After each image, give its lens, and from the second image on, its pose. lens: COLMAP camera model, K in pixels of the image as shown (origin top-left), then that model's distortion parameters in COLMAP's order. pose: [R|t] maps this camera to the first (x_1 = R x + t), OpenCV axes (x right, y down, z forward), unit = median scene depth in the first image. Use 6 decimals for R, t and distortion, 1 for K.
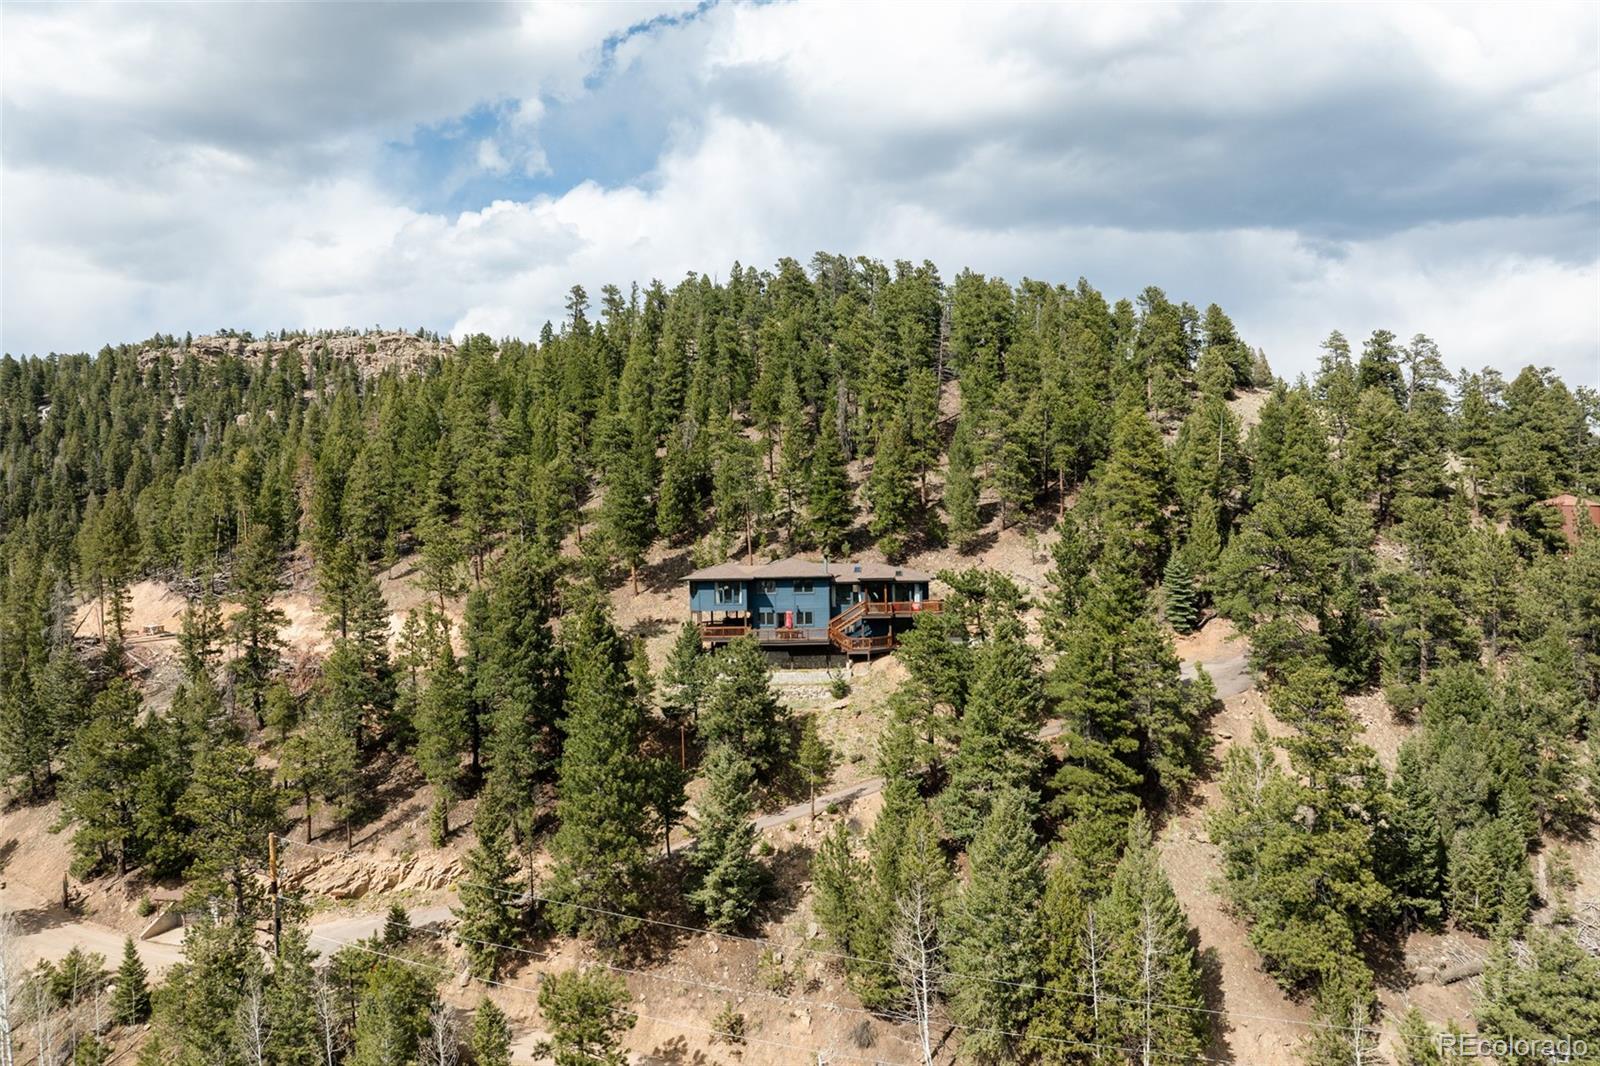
lens RADIAL K [[1124.0, 0, 756.0], [0, 1124.0, 494.0], [0, 0, 1]] dist [0.000858, -0.002704]
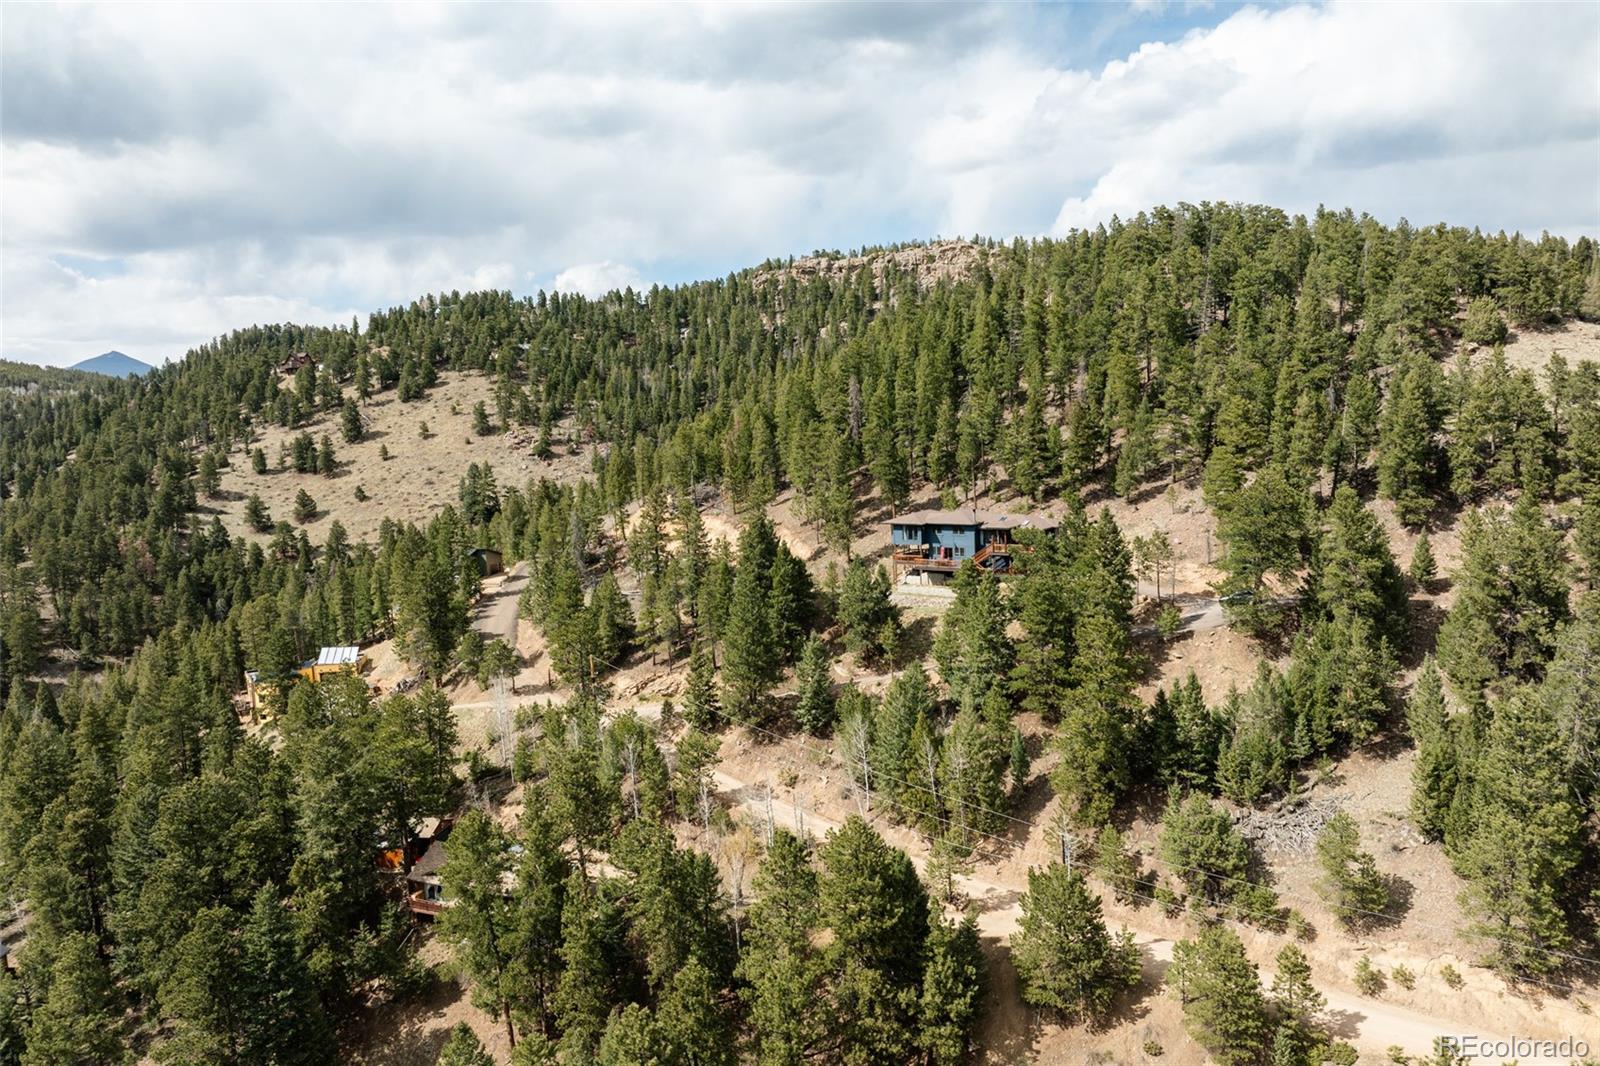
lens RADIAL K [[1133.5, 0, 800.0], [0, 1133.5, 533.0], [0, 0, 1]] dist [-0.039099, -0.004852]
pose [[0.869154, 0.045502, -0.492444, 0.541325], [0.029064, 0.989337, 0.142712, -0.119525], [0.493687, -0.138351, 0.858564, -0.325060]]
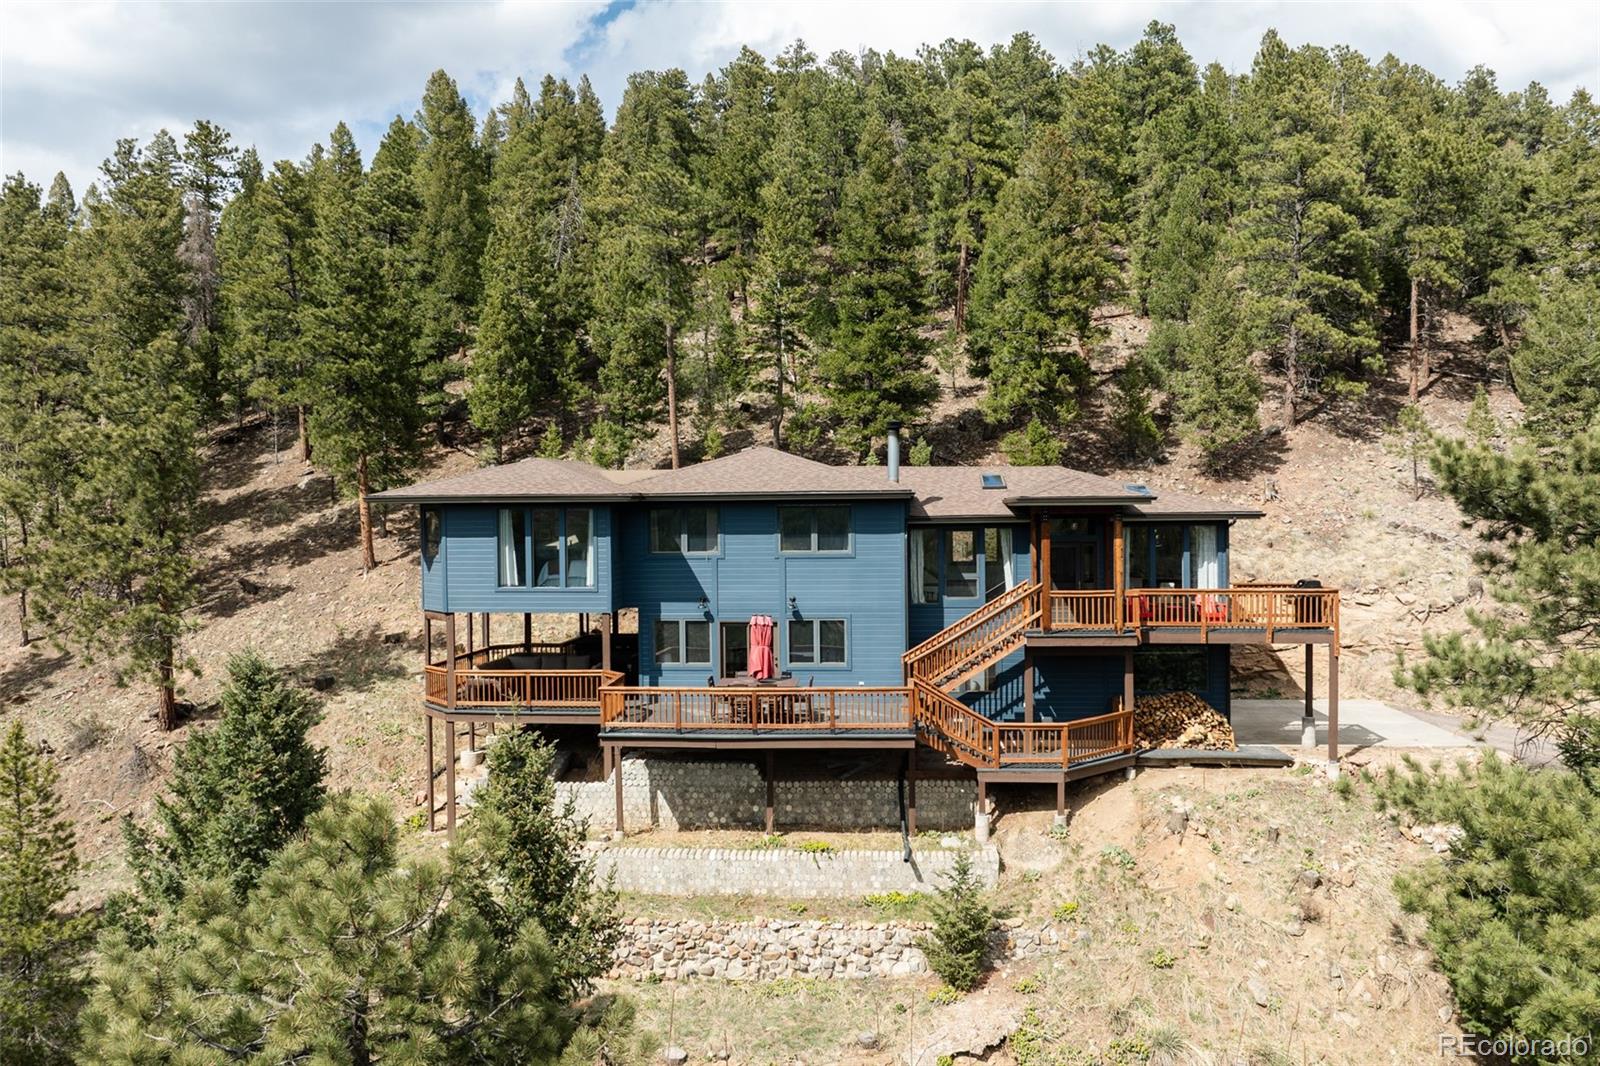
lens RADIAL K [[1133.5, 0, 800.0], [0, 1133.5, 533.0], [0, 0, 1]] dist [-0.039099, -0.004852]
pose [[0.998998, 0.014522, 0.042334, 0.024505], [-0.015885, 0.999360, 0.032051, 0.069099], [-0.041841, -0.032692, 0.998589, 0.668753]]
